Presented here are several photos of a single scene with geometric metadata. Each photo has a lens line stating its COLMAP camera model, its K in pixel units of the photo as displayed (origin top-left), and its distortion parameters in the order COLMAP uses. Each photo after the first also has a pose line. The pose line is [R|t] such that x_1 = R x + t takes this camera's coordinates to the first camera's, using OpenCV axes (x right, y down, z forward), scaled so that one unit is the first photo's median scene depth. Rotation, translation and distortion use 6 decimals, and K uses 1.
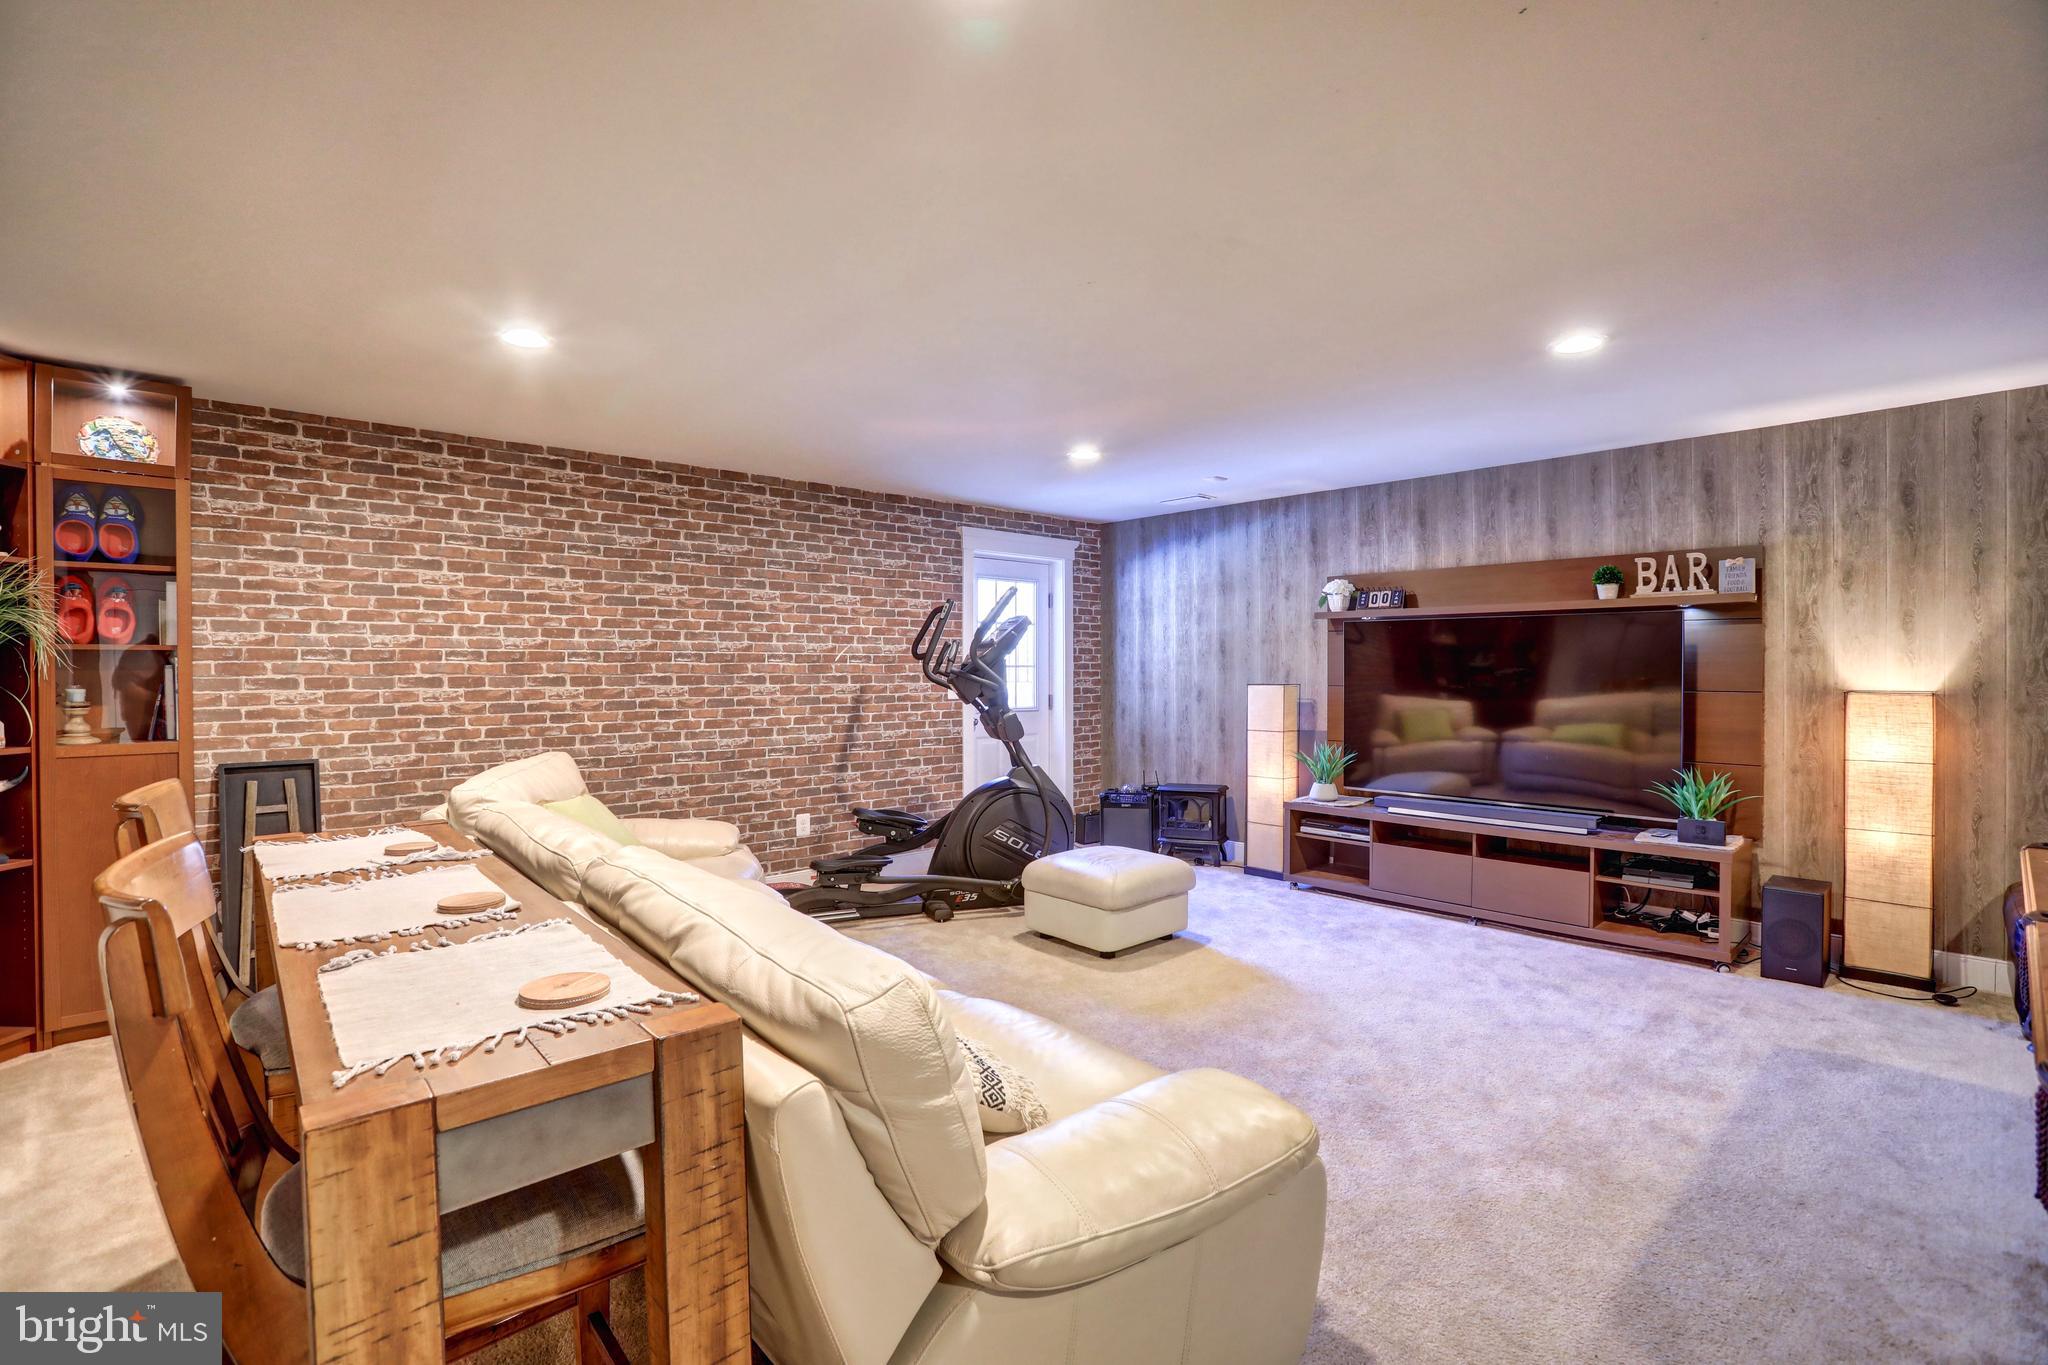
lens RADIAL K [[949.1, 0, 1033.8], [0, 949.1, 681.2], [0, 0, 1]] dist [-0.080708, 0.038283]
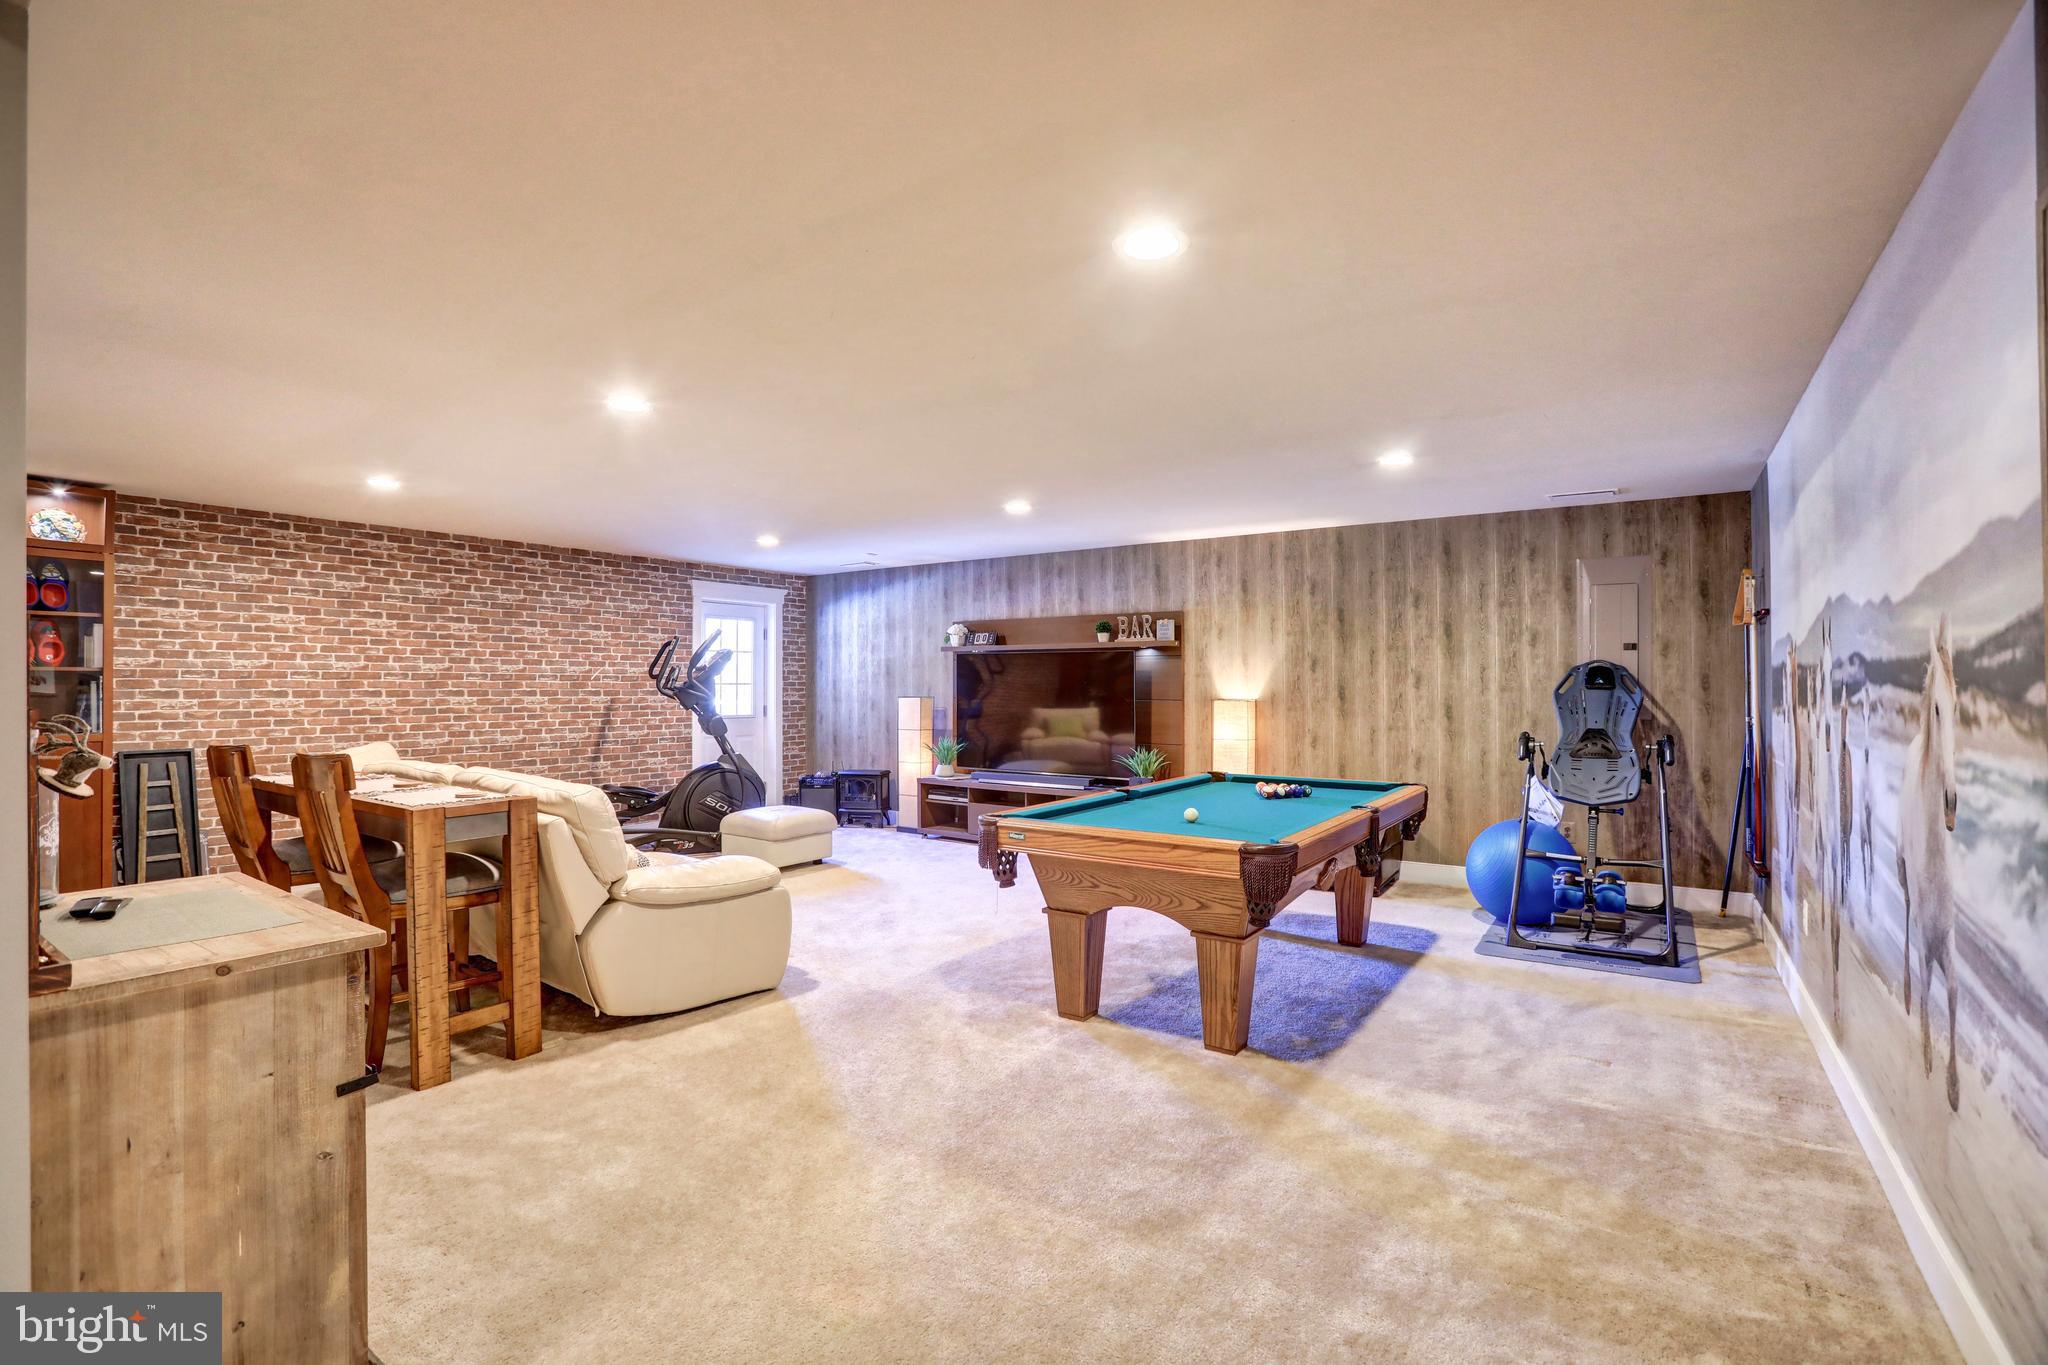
lens RADIAL K [[949.1, 0, 1033.8], [0, 949.1, 681.2], [0, 0, 1]] dist [-0.080708, 0.038283]
pose [[0.975807, 0.002892, 0.218615, 0.130805], [0.001185, 0.999828, -0.018515, 0.007310], [-0.218631, 0.018326, 0.975636, -0.498349]]
